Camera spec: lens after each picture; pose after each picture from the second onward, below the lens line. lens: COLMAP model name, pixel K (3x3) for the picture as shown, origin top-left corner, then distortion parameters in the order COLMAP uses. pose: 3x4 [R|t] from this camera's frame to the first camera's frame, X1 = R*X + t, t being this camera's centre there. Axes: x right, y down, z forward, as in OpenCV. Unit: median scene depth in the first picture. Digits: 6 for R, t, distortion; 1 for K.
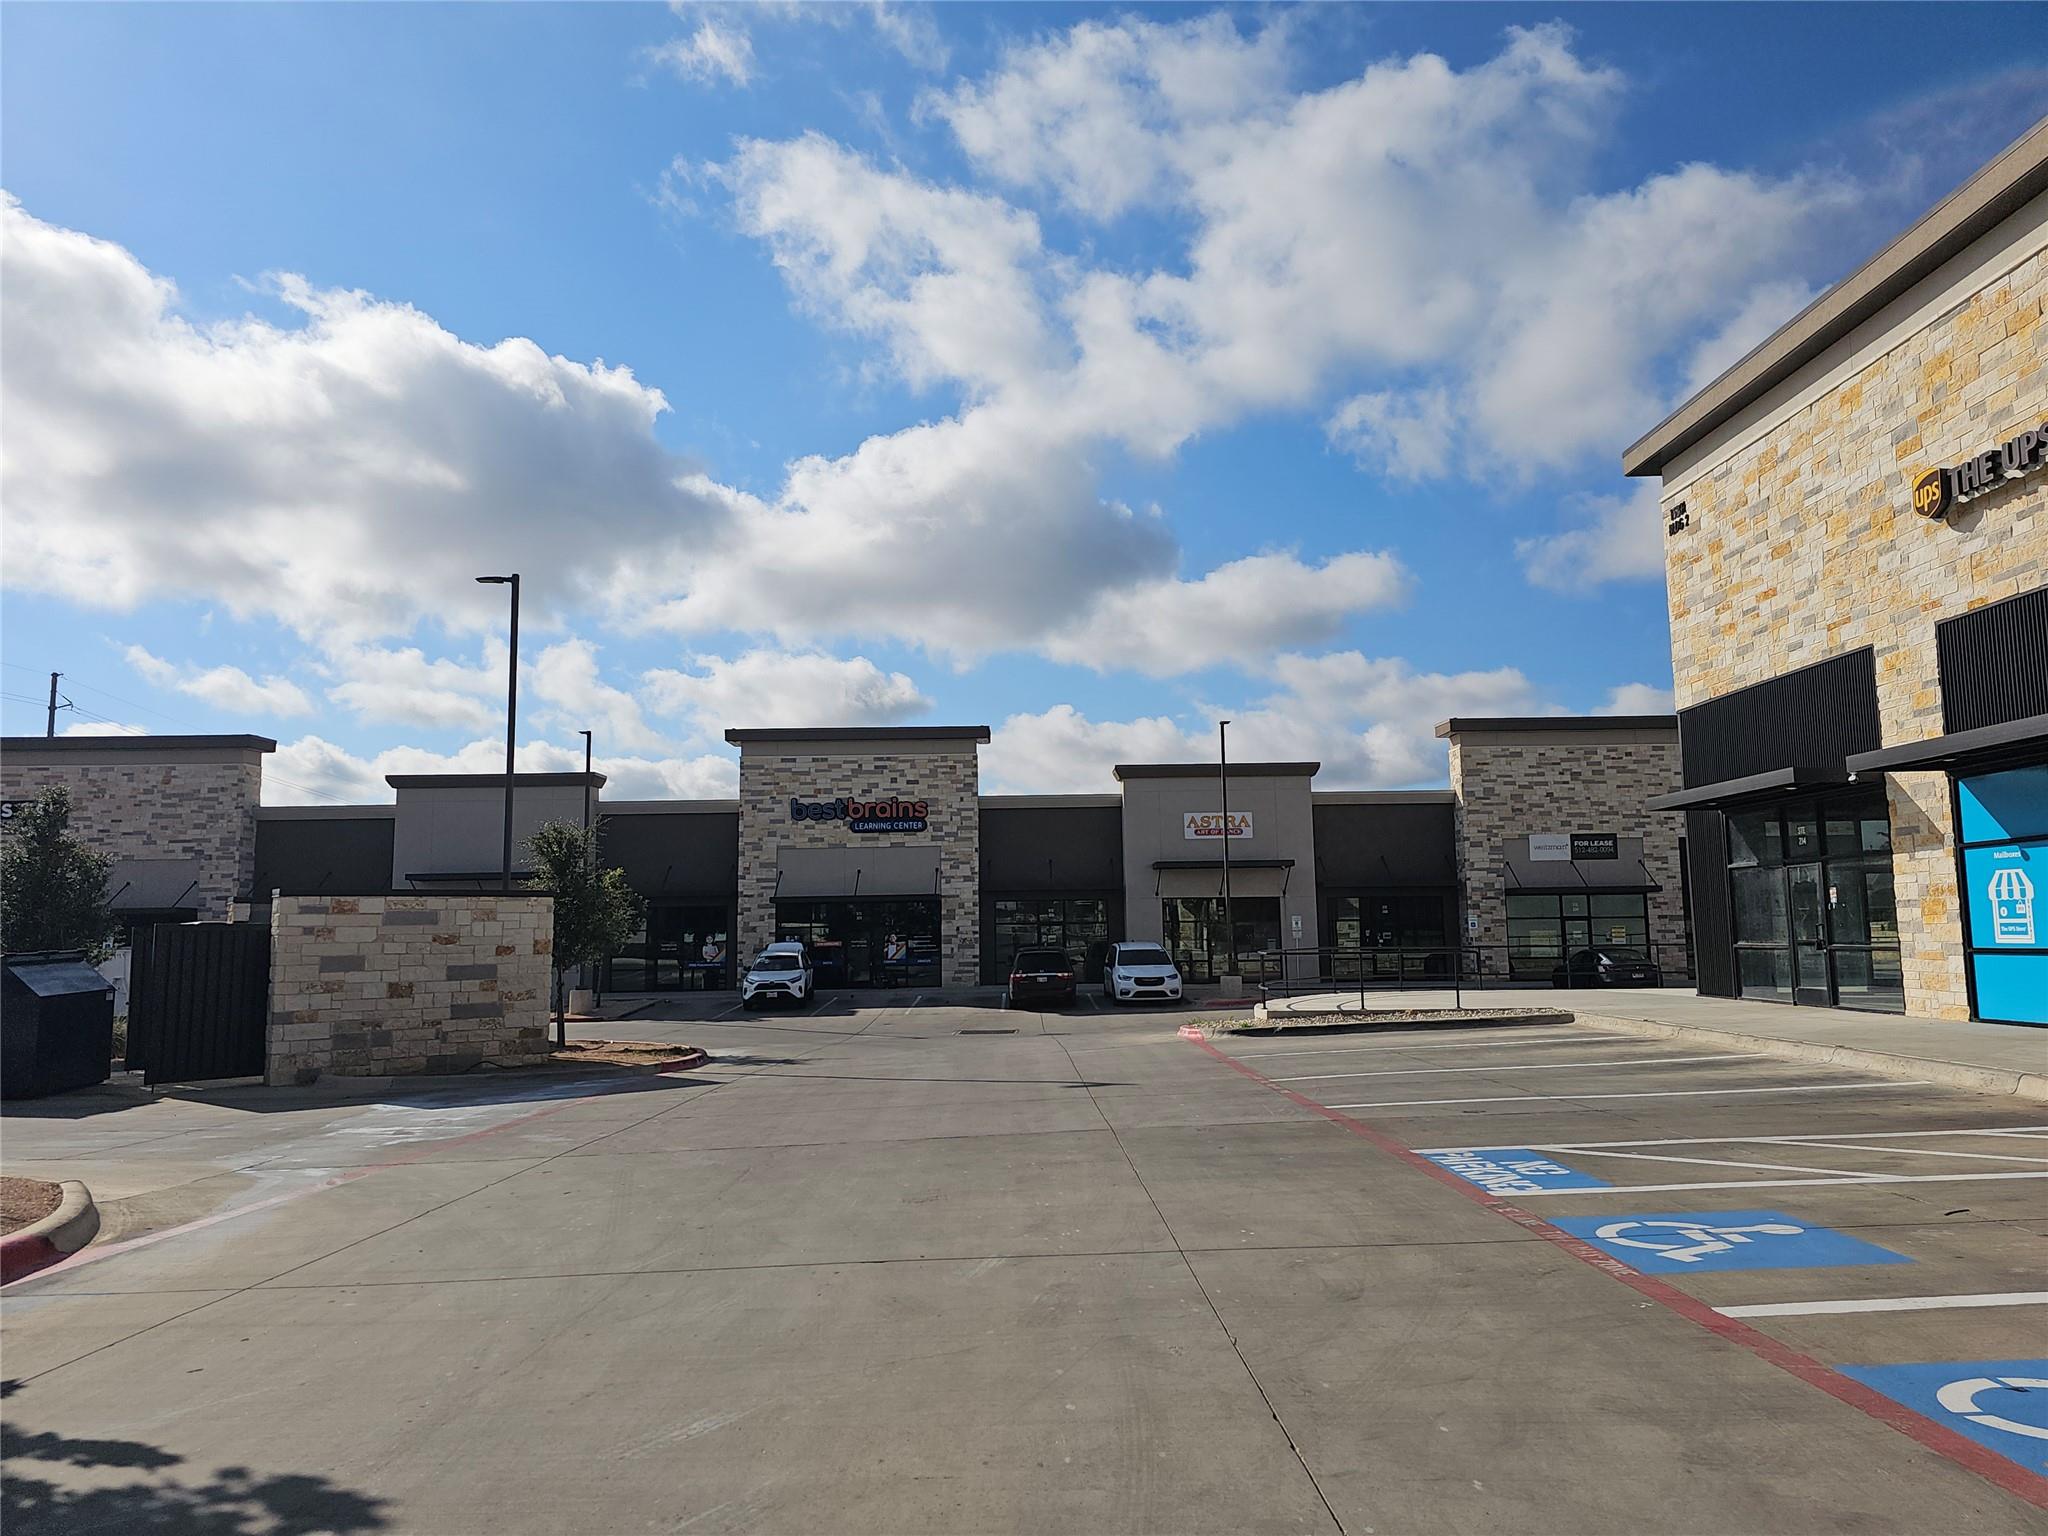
lens RADIAL K [[1365.3, 0, 1029.9], [0, 1365.3, 782.4], [0, 0, 1]] dist [0.037008, -0.030918]
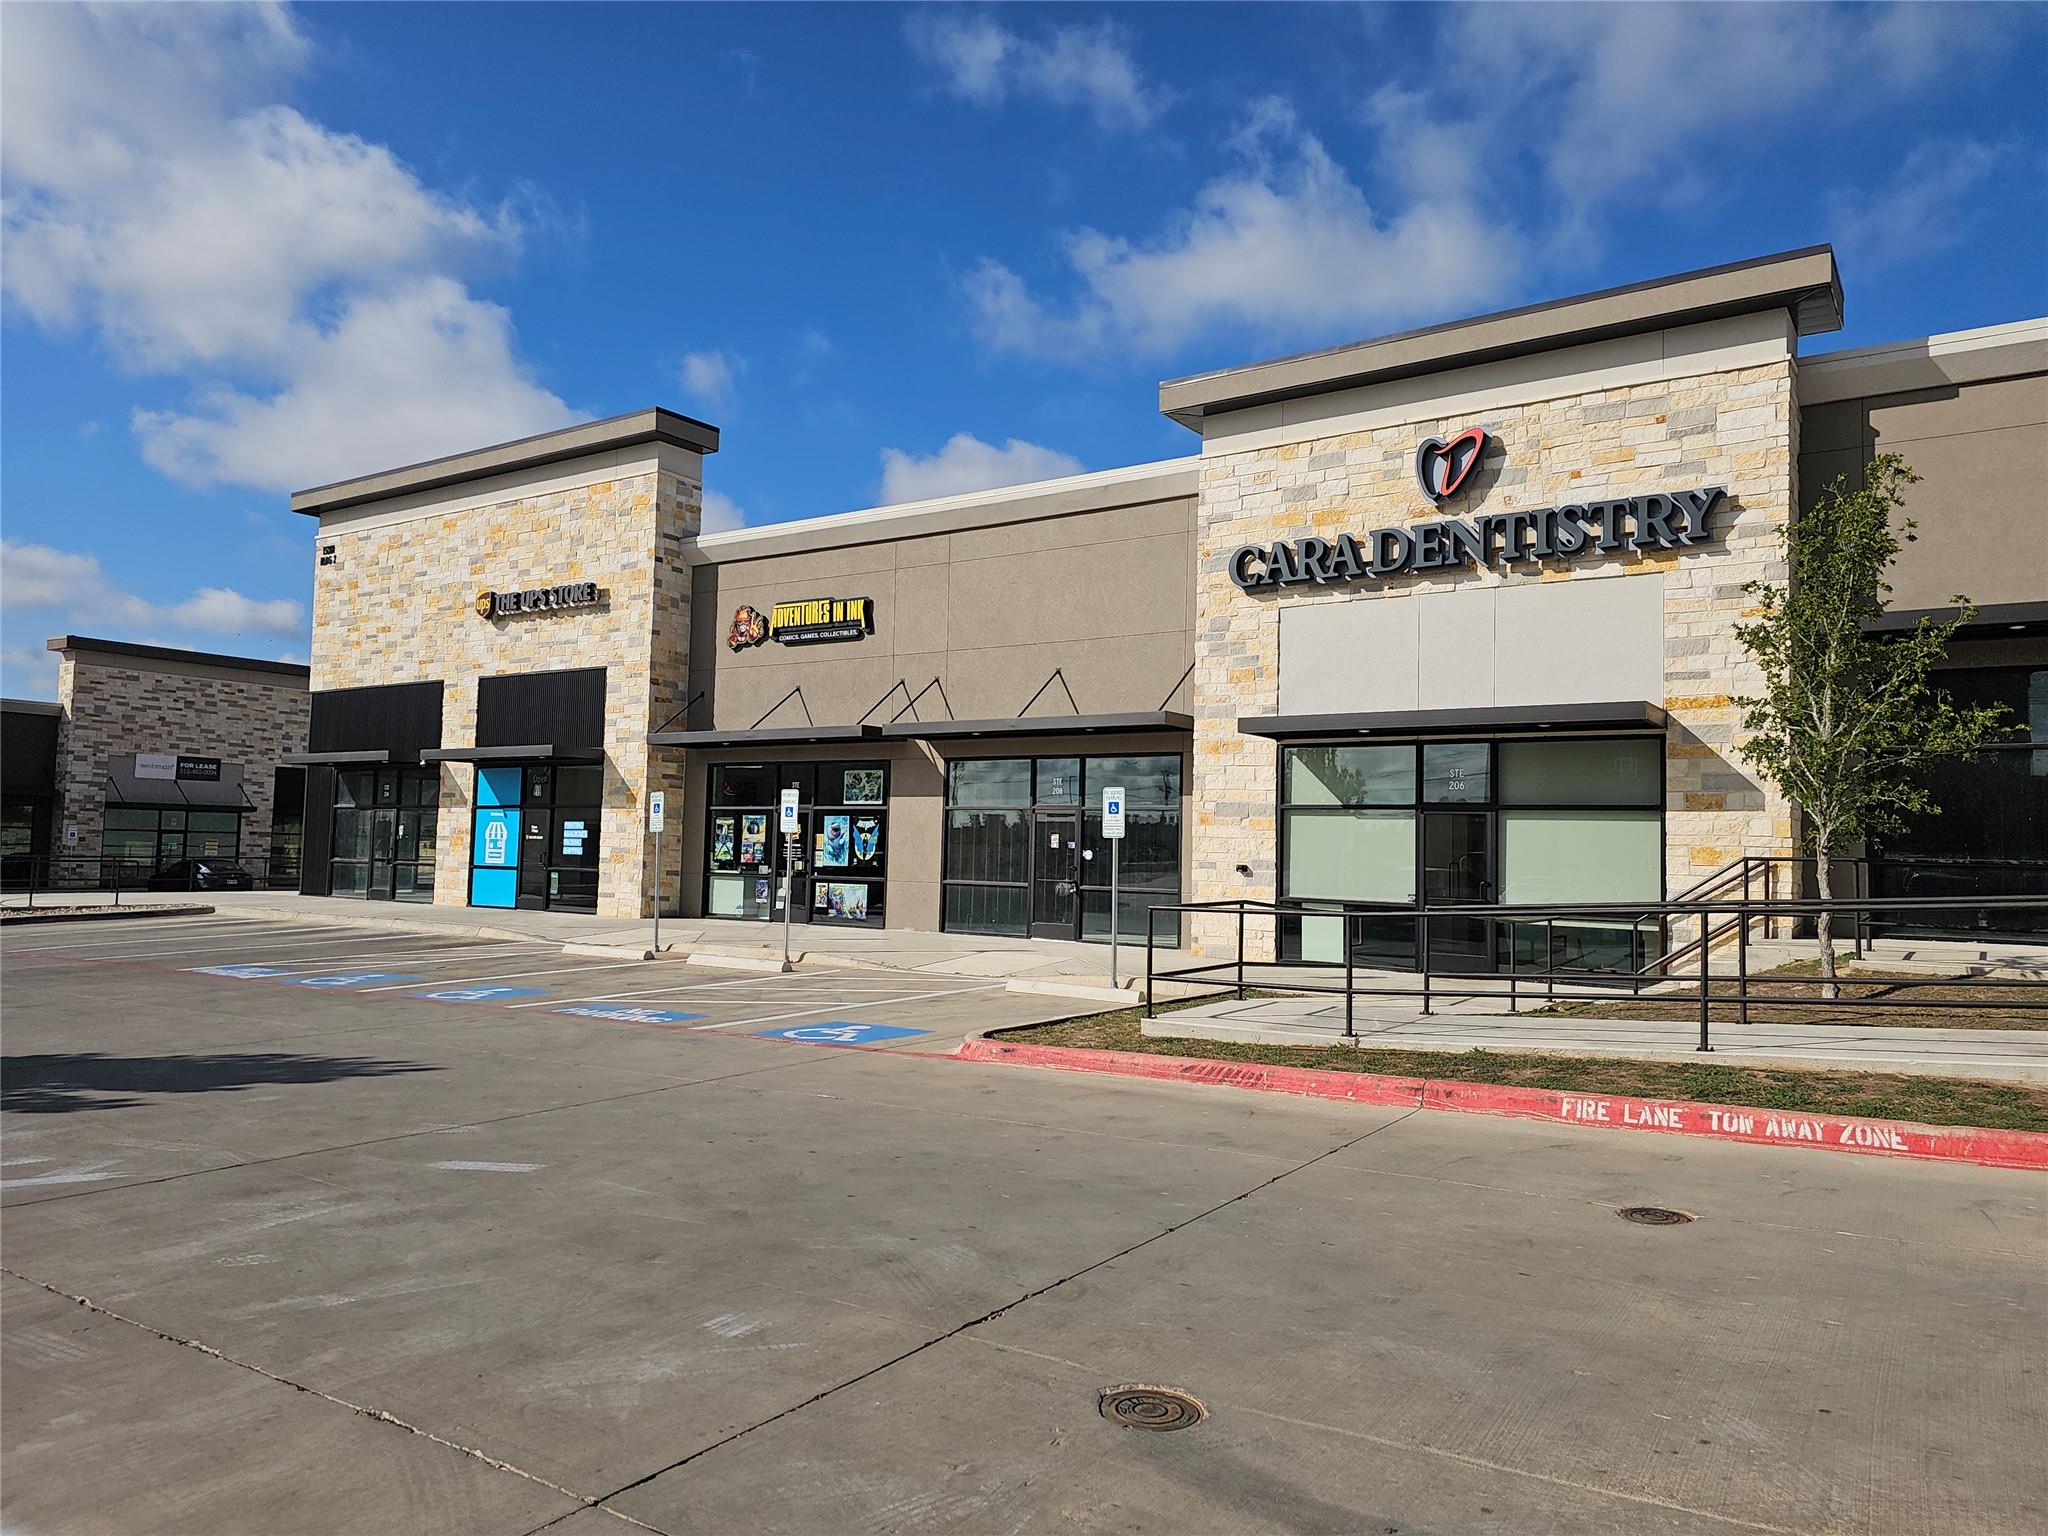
lens RADIAL K [[1365.3, 0, 1023.1], [0, 1365.3, 767.4], [0, 0, 1]] dist [0.037008, -0.030918]
pose [[0.571574, 0.078301, 0.816806, -0.279171], [-0.121734, 0.992513, -0.009959, -0.056519], [-0.811470, -0.093741, 0.576826, -0.444464]]
